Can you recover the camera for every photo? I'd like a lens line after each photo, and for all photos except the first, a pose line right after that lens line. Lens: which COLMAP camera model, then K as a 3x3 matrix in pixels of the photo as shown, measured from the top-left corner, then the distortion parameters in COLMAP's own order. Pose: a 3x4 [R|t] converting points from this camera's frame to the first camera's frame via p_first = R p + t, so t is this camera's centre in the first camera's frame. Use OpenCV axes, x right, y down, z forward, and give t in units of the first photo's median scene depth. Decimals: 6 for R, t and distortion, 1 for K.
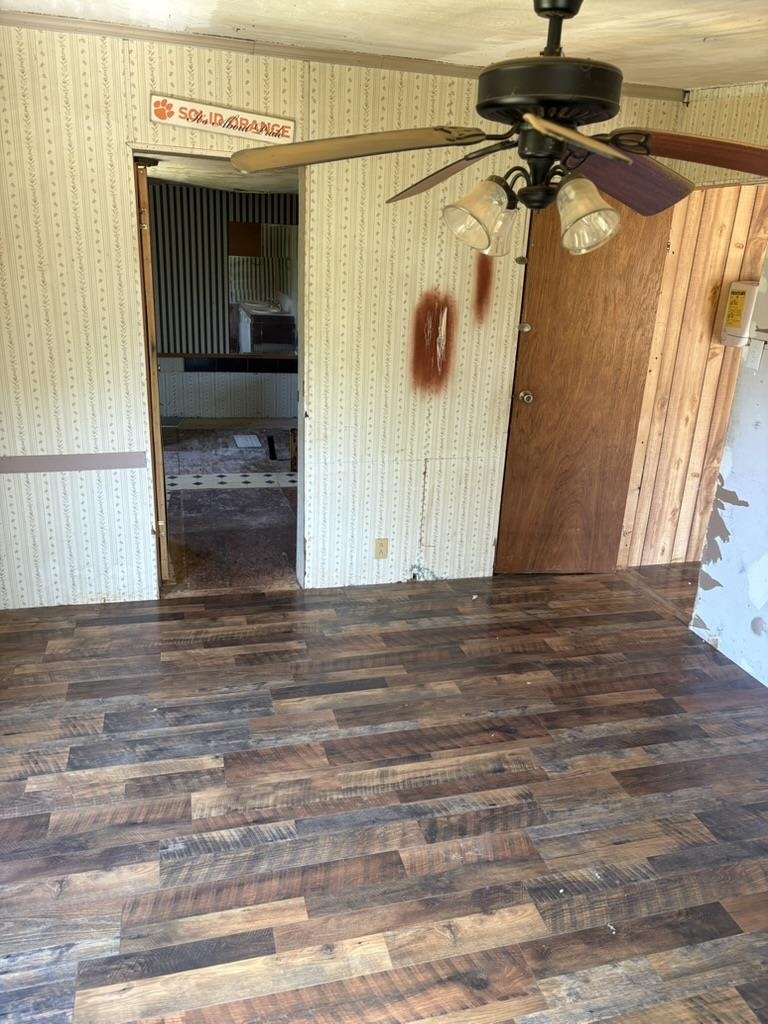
lens RADIAL K [[774.9, 0, 384.5], [0, 774.9, 512.0], [0, 0, 1]] dist [0.008380, 0.000734]
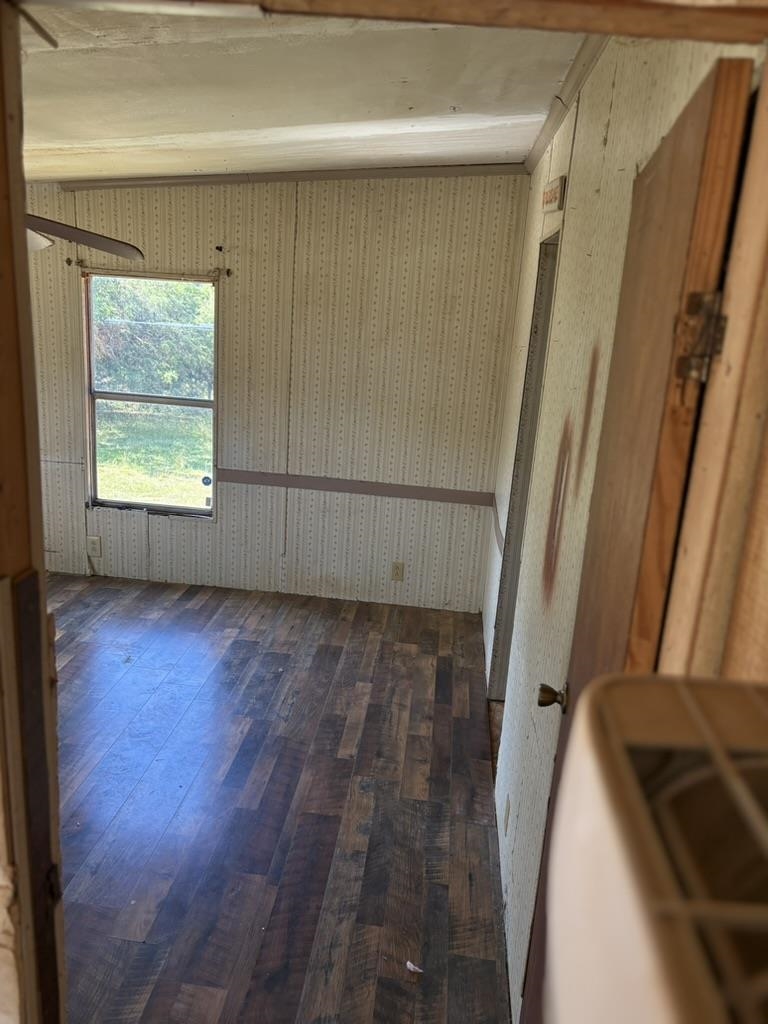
lens RADIAL K [[774.9, 0, 385.1], [0, 774.9, 510.1], [0, 0, 1]] dist [0.008380, 0.000734]
pose [[-0.339472, 0.185567, -0.922130, 0.664020], [-0.398605, 0.859588, 0.319724, -0.383697], [0.851982, 0.476103, -0.217837, 1.135991]]
